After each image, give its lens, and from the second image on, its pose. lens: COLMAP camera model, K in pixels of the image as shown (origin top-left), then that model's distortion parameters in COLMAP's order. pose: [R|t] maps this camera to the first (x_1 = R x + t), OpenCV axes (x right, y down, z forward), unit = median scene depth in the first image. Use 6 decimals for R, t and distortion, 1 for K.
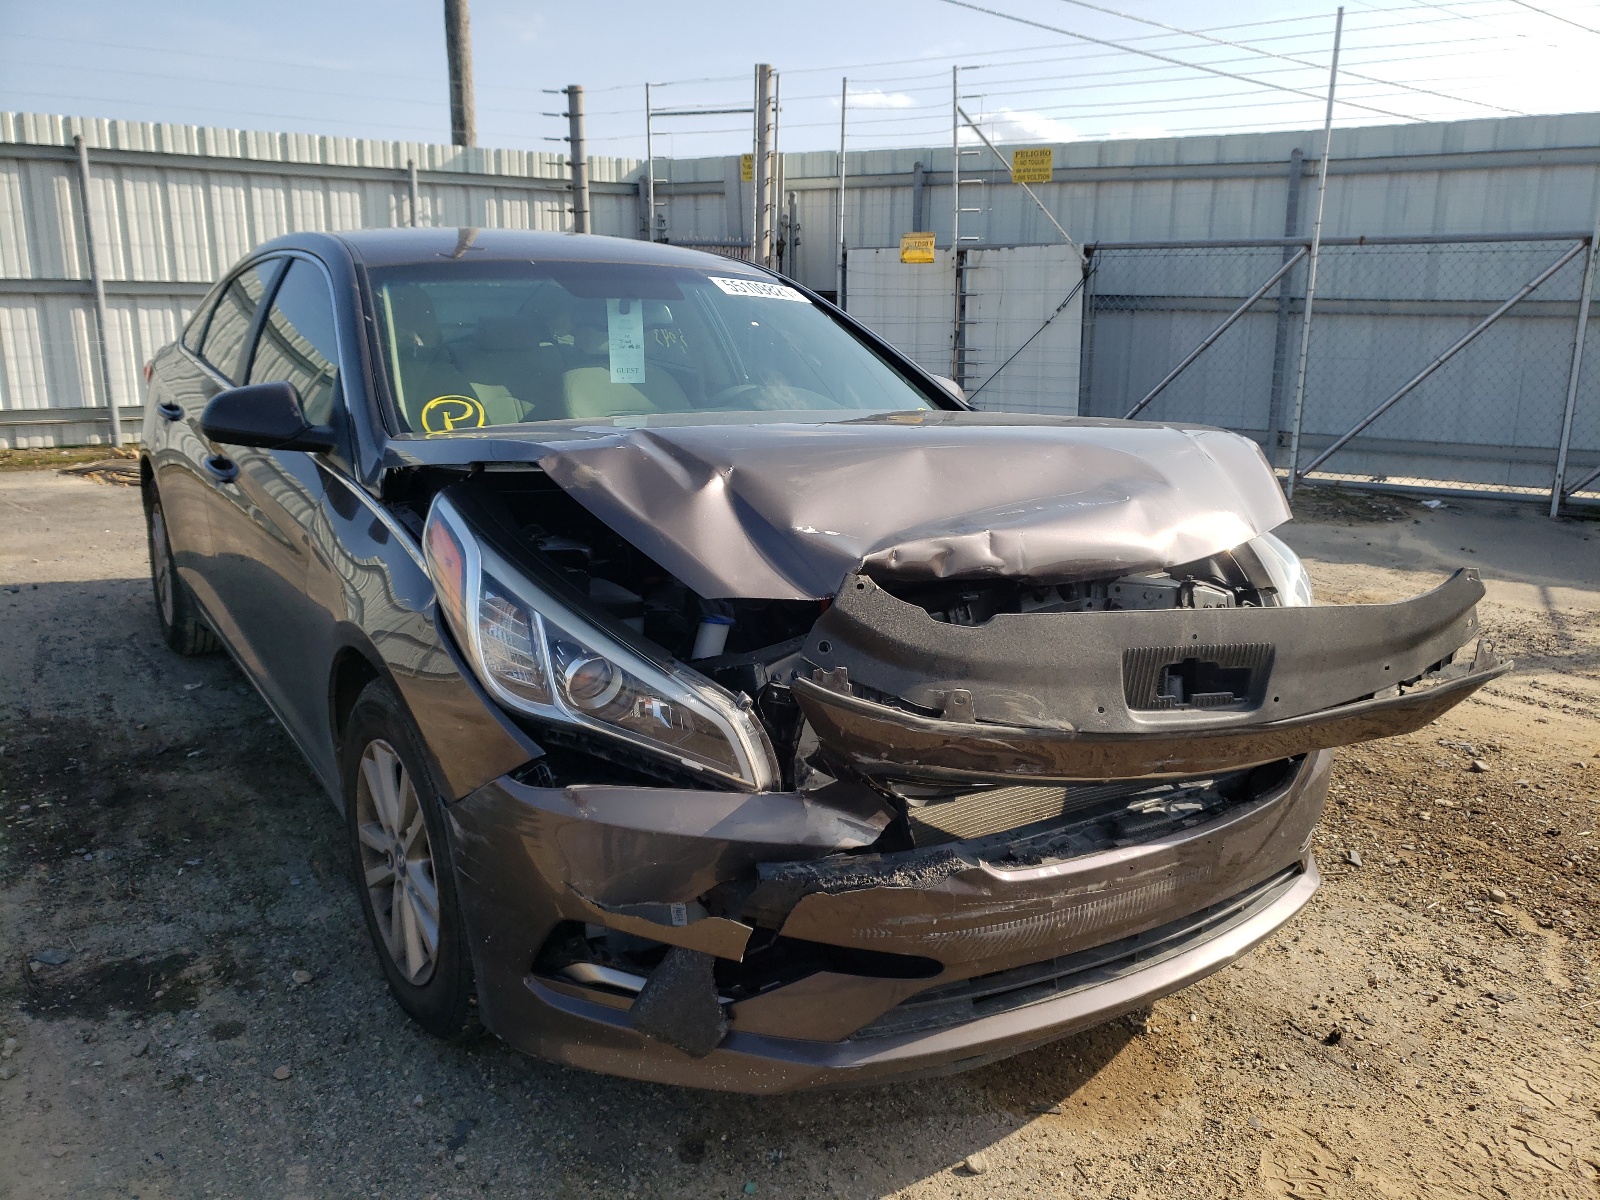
lens RADIAL K [[1284.3, 0, 810.5], [0, 1284.3, 604.9], [0, 0, 1]] dist [-0.005762, 0.021796]
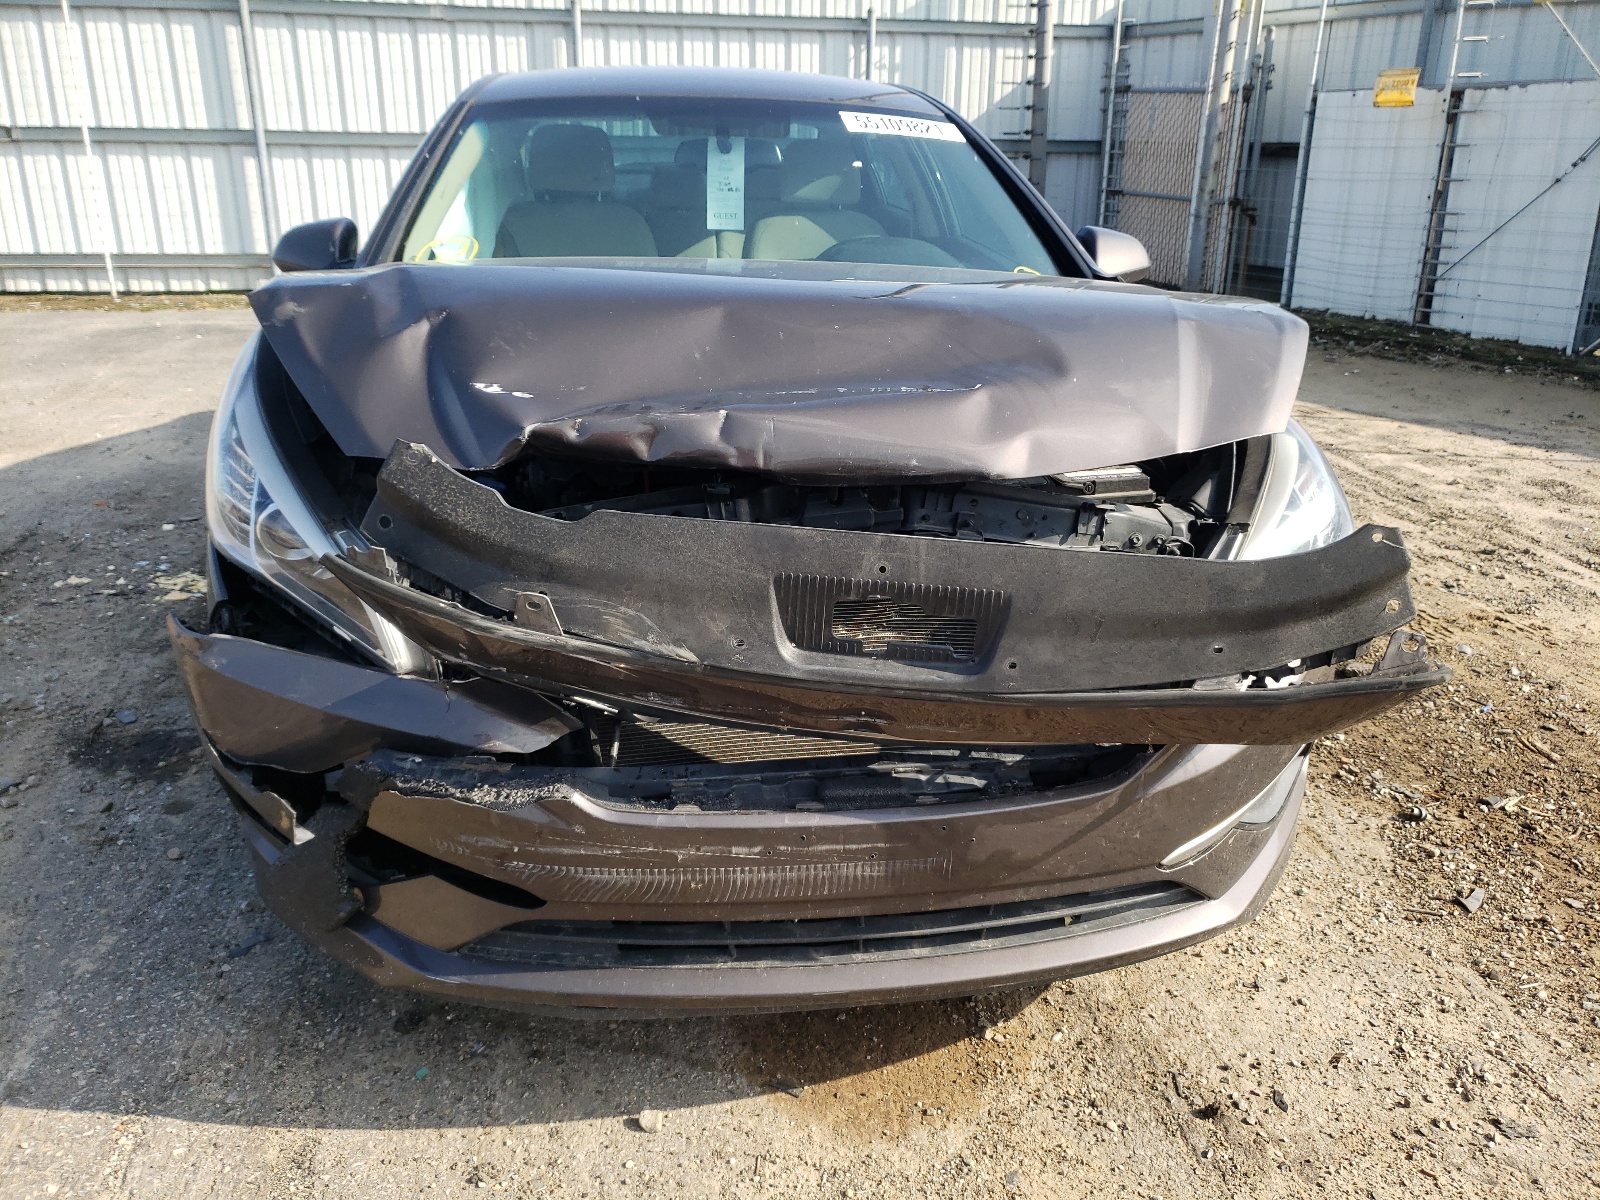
lens RADIAL K [[1284.3, 0, 791.1], [0, 1284.3, 584.4], [0, 0, 1]] dist [-0.005762, 0.021796]
pose [[0.905508, 0.136446, -0.401792, 0.108497], [-0.100442, 0.988903, 0.109463, -0.008938], [0.412269, -0.058763, 0.909165, 0.050819]]
